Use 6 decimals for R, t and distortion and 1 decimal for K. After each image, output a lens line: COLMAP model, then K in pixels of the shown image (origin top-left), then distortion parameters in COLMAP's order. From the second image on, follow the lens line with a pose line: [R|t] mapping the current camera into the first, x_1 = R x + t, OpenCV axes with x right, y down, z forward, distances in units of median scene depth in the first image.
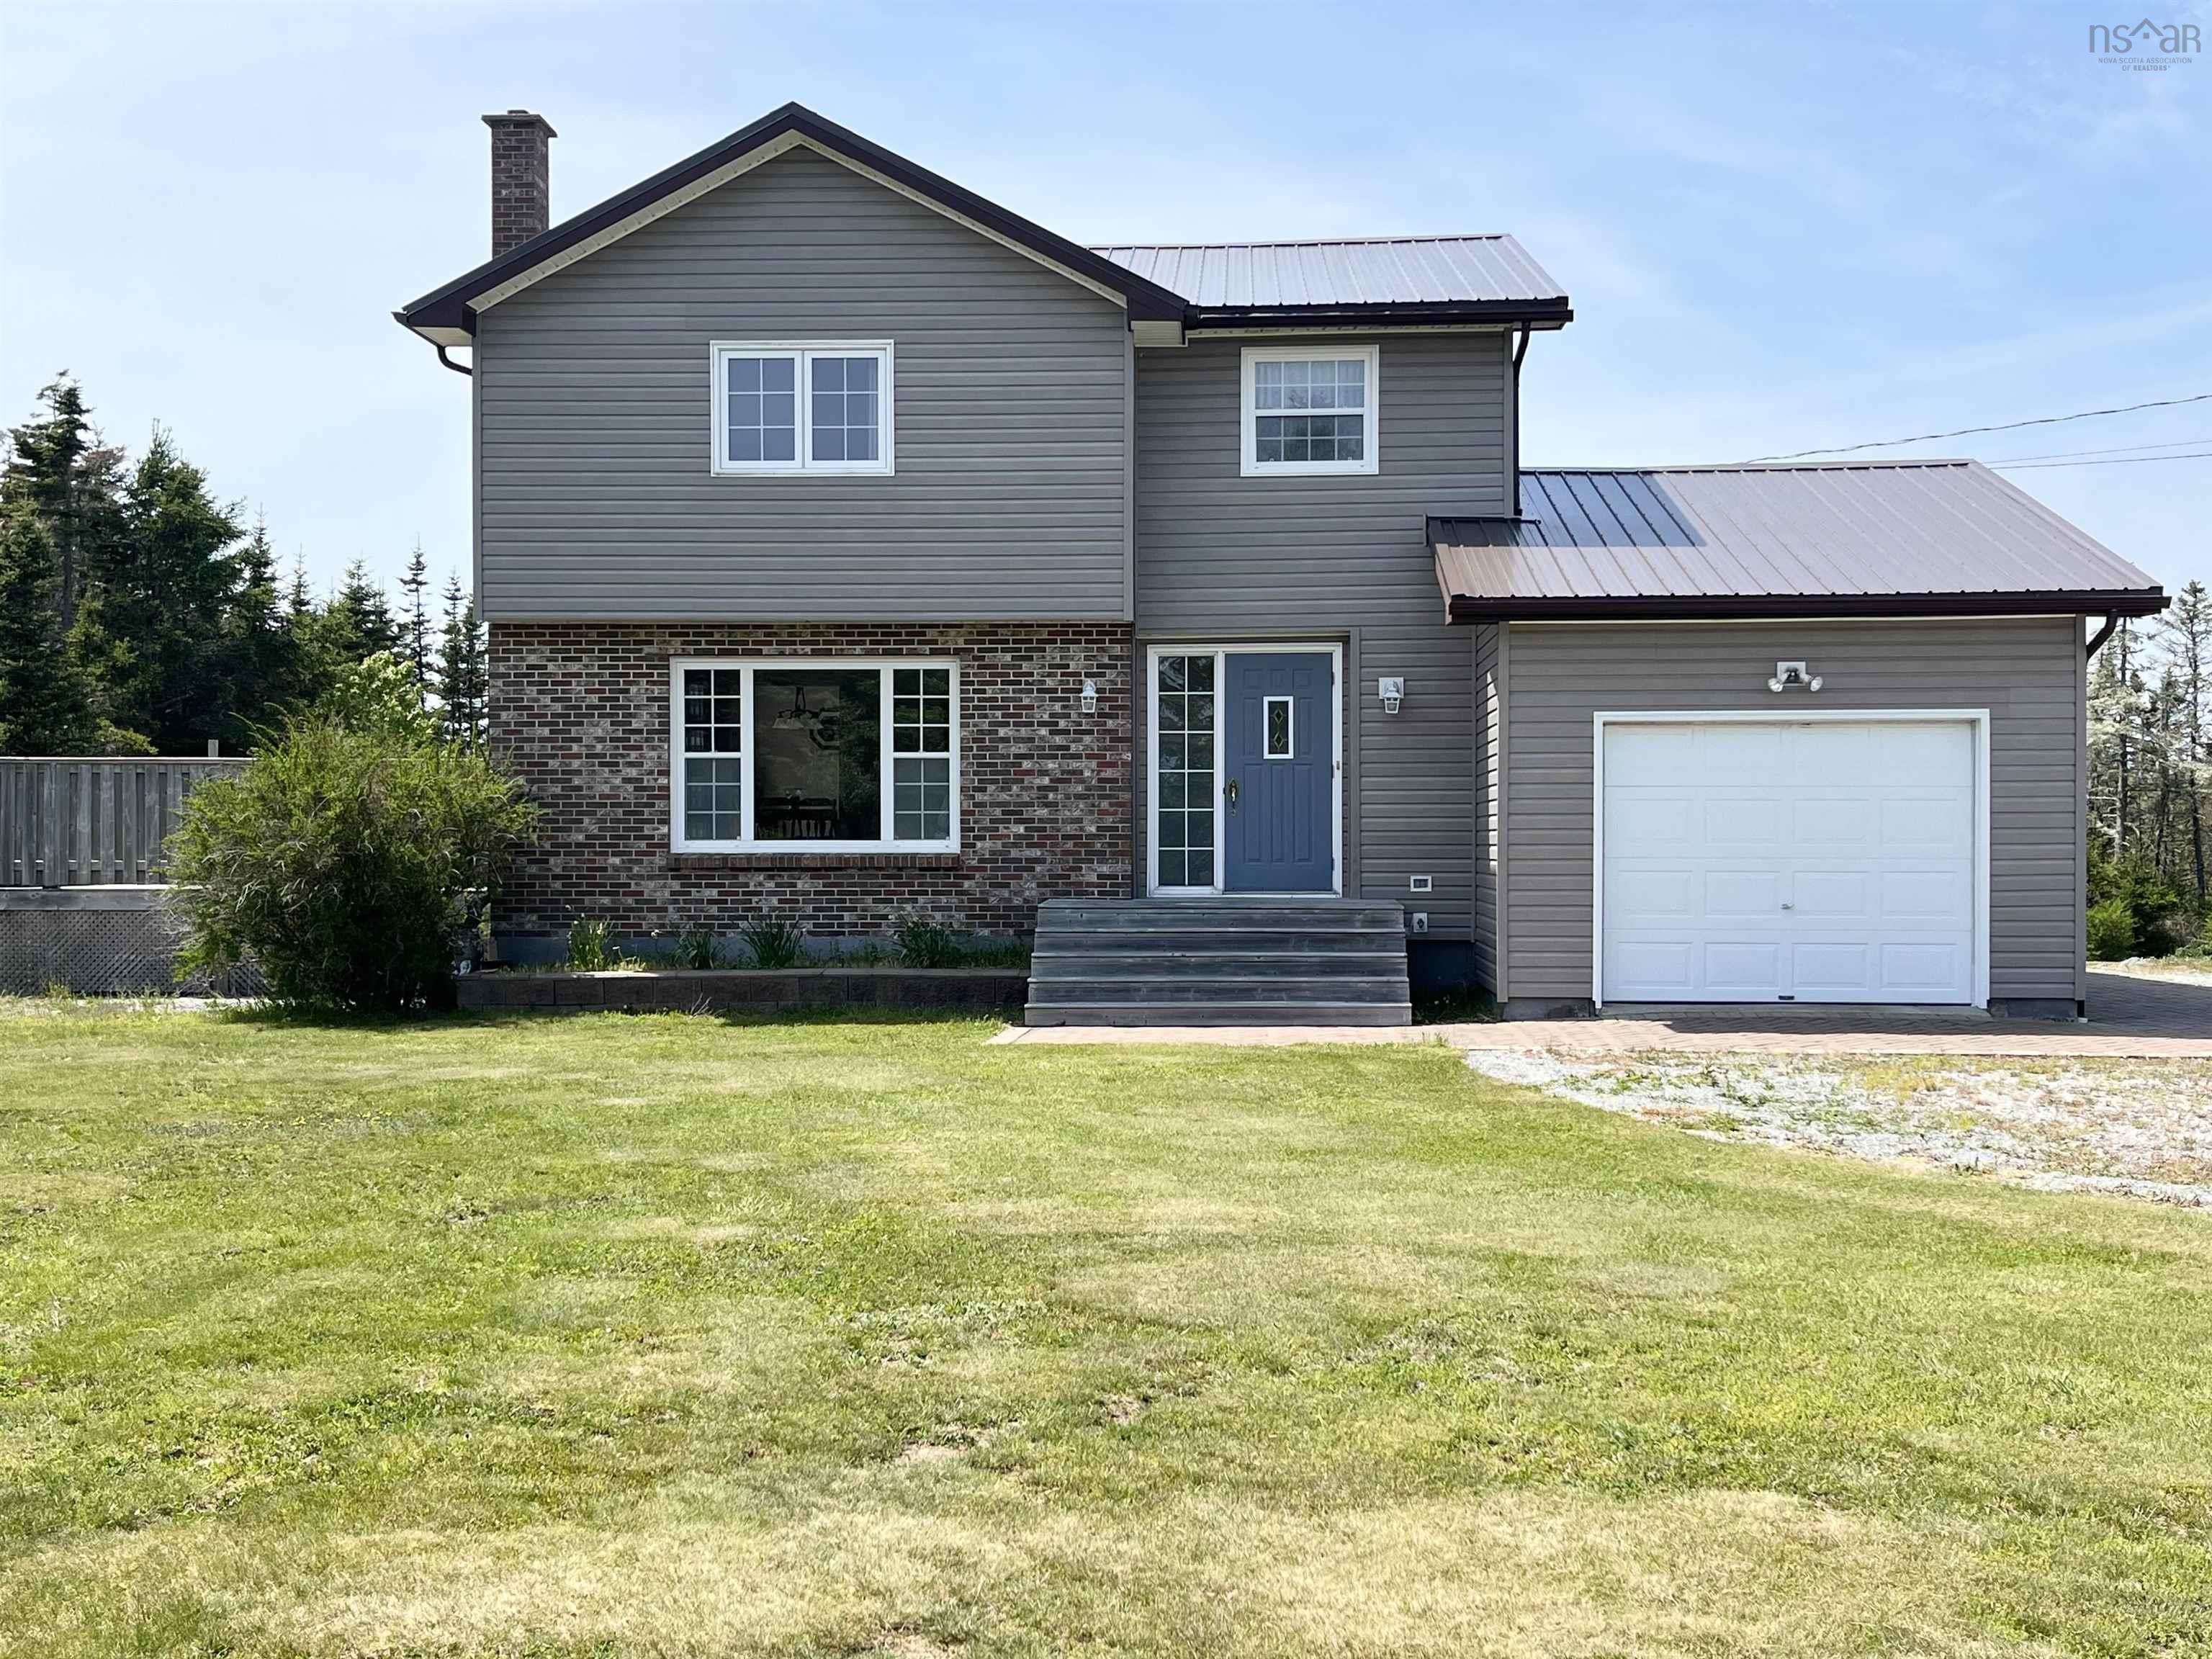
lens RADIAL K [[2467.4, 0, 1106.0], [0, 2467.4, 829.5], [0, 0, 1]] dist [0.077246, -0.044255]
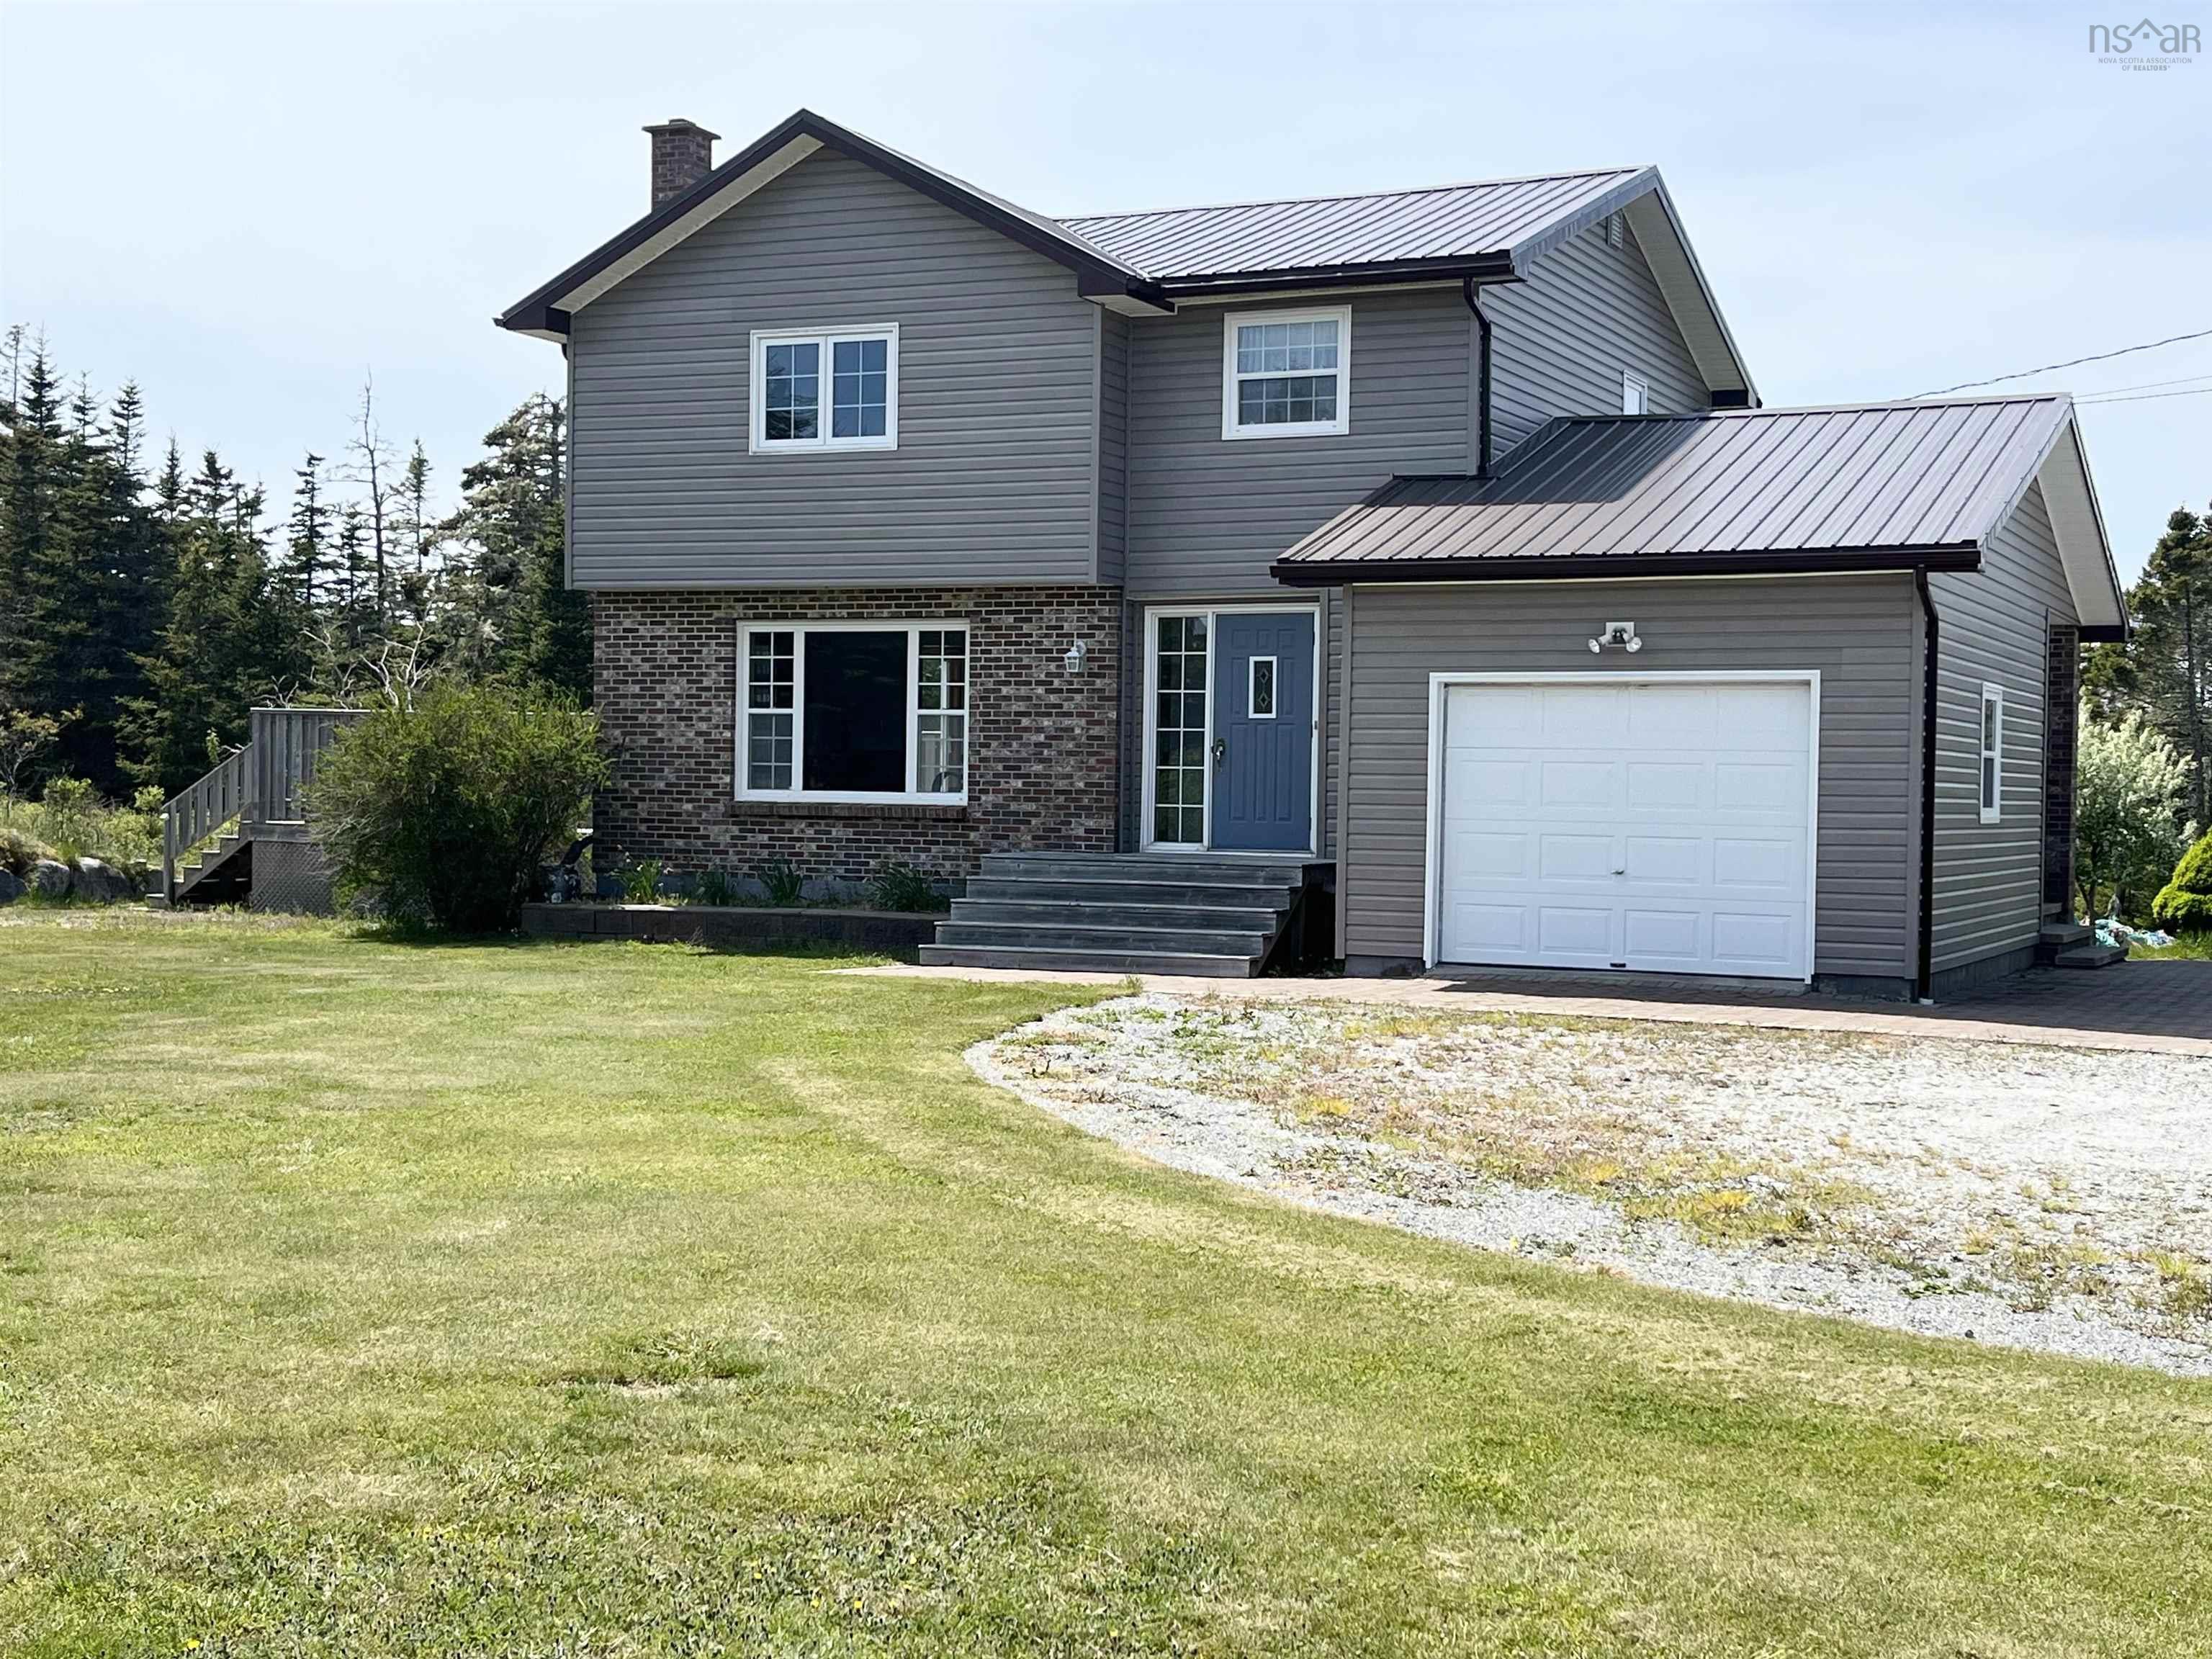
lens RADIAL K [[2886.5, 0, 1104.8], [0, 2886.5, 821.2], [0, 0, 1]] dist [0.087681, 0.015328]
pose [[0.926899, 0.020686, -0.374740, 0.456225], [-0.018494, 0.999784, 0.009444, 0.003507], [0.374855, -0.001823, 0.927082, -0.119874]]
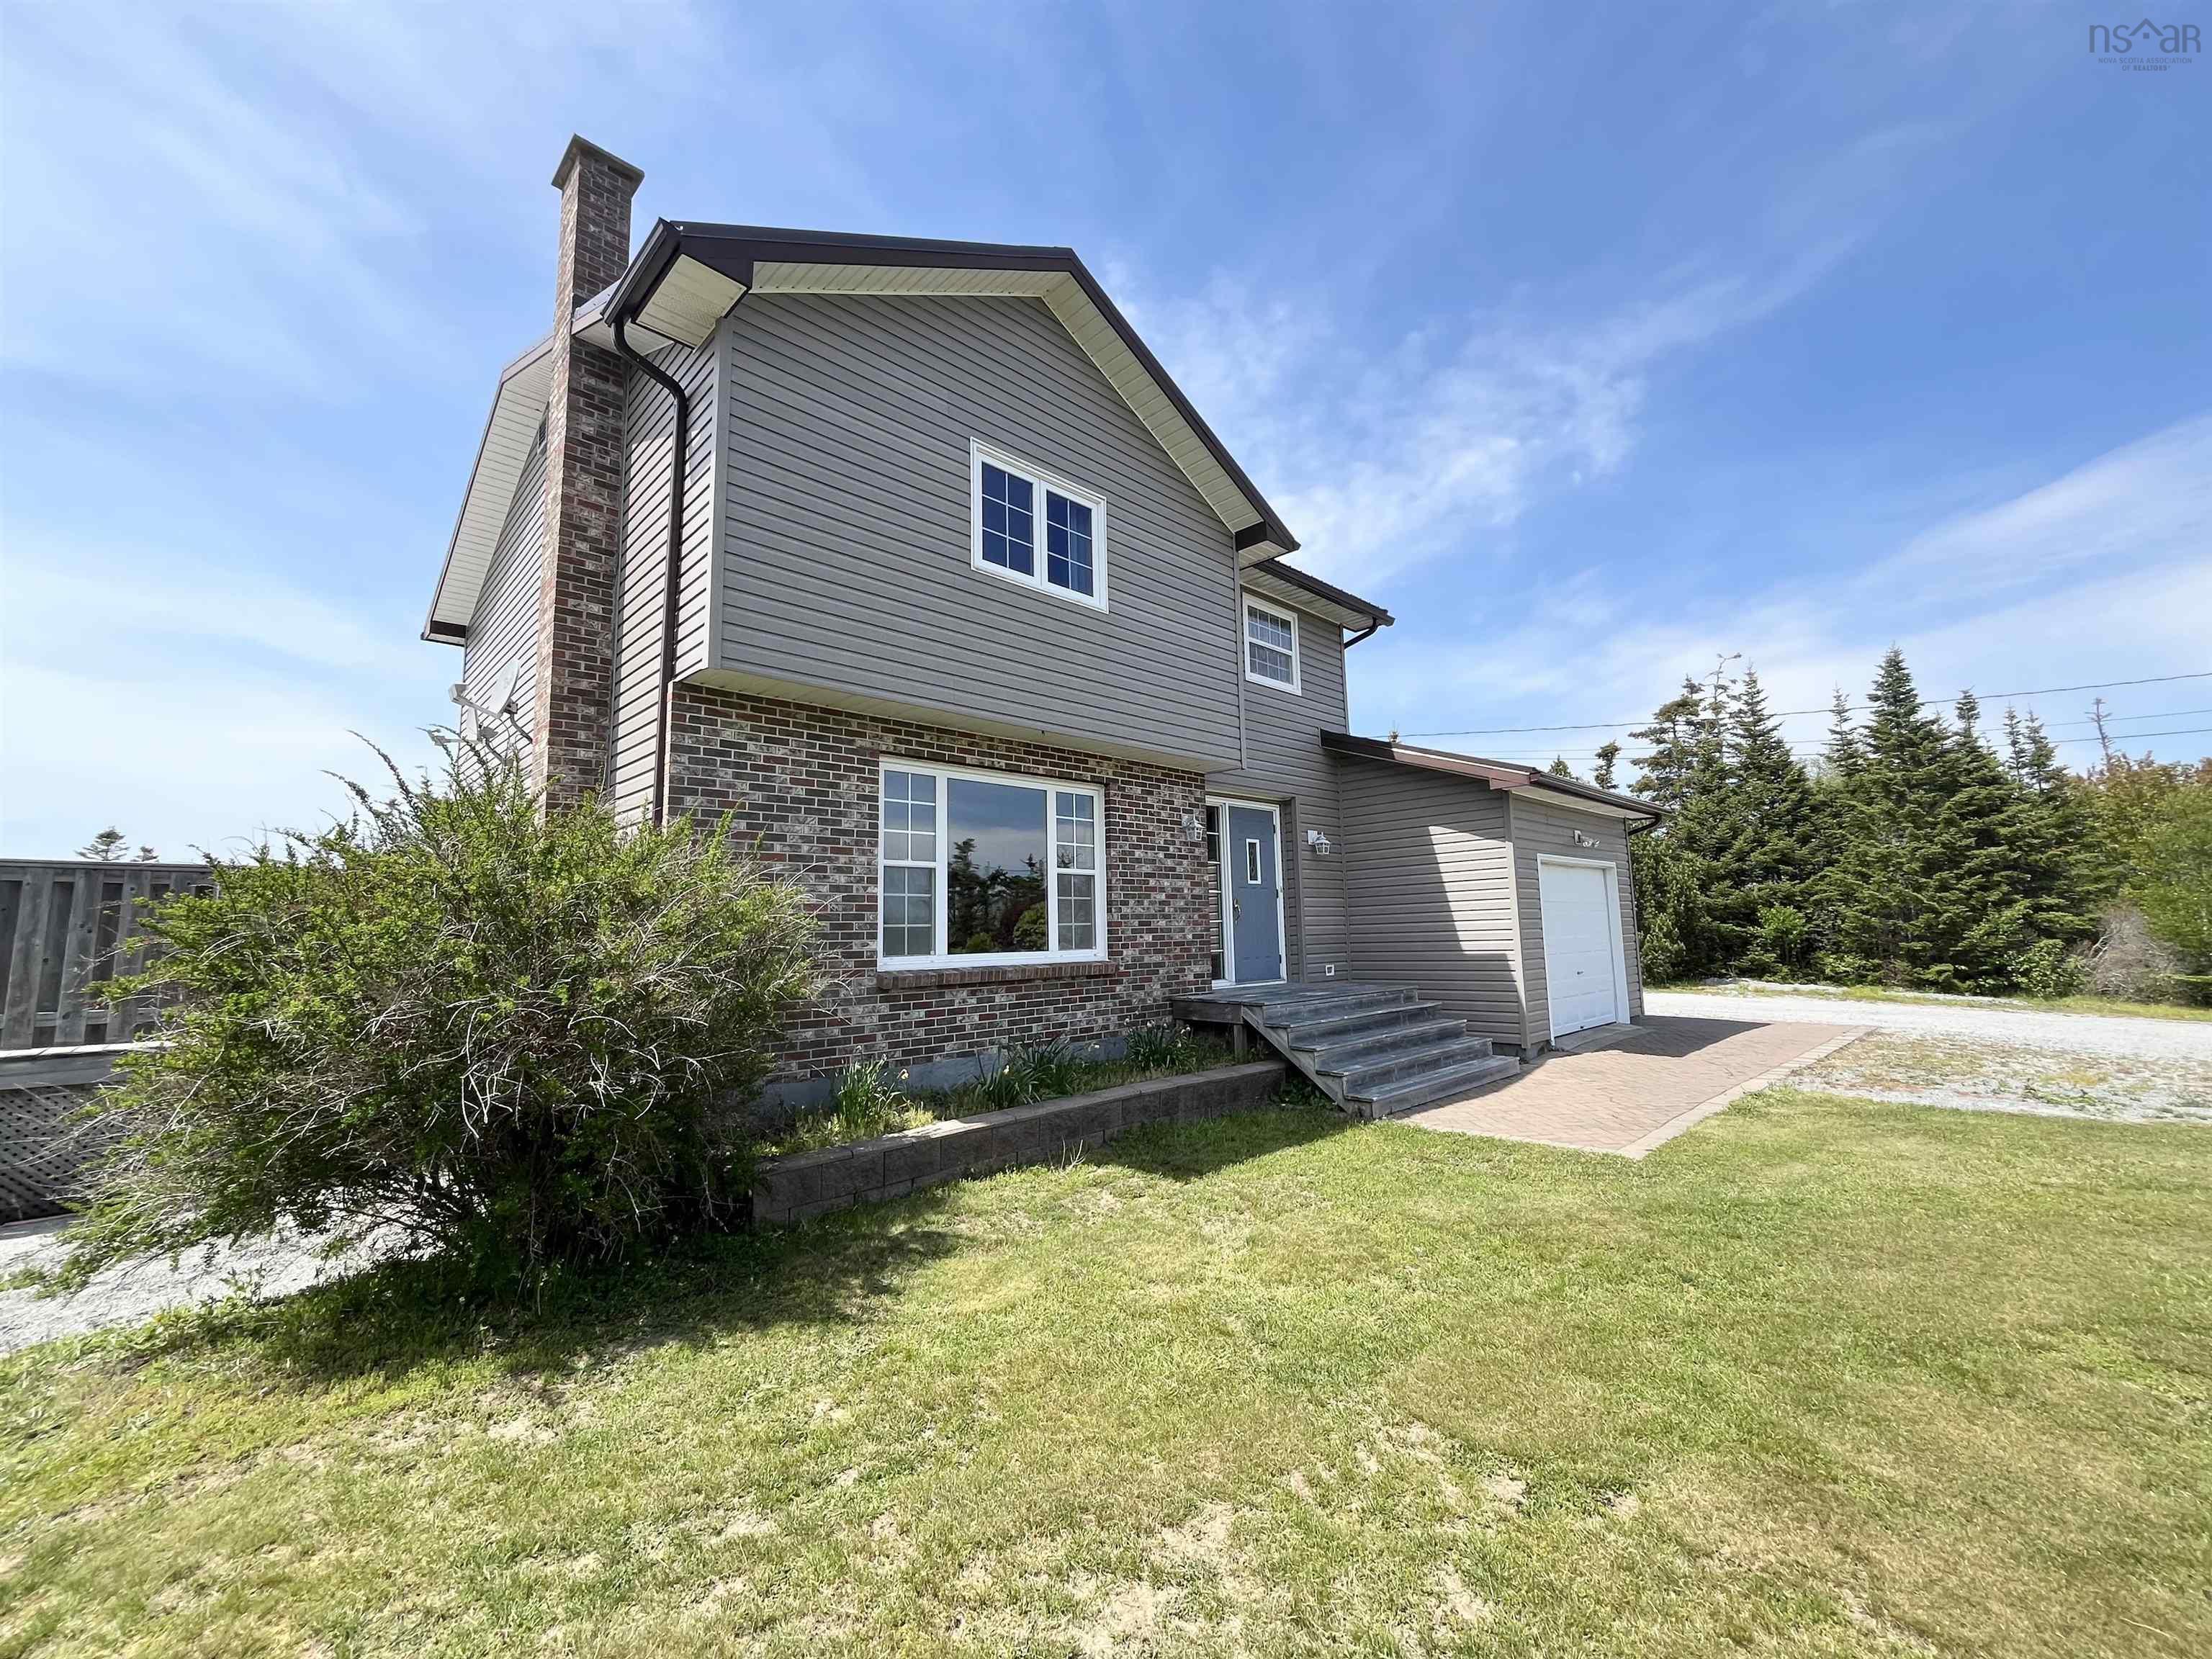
lens RADIAL K [[889.4, 0, 1090.3], [0, 889.4, 821.2], [0, 0, 1]] dist [-0.008035, -0.000095]
pose [[0.684408, 0.078255, 0.724887, -0.360487], [0.020087, 0.991822, -0.126038, -0.002354], [-0.728823, 0.100822, 0.677239, 0.728873]]
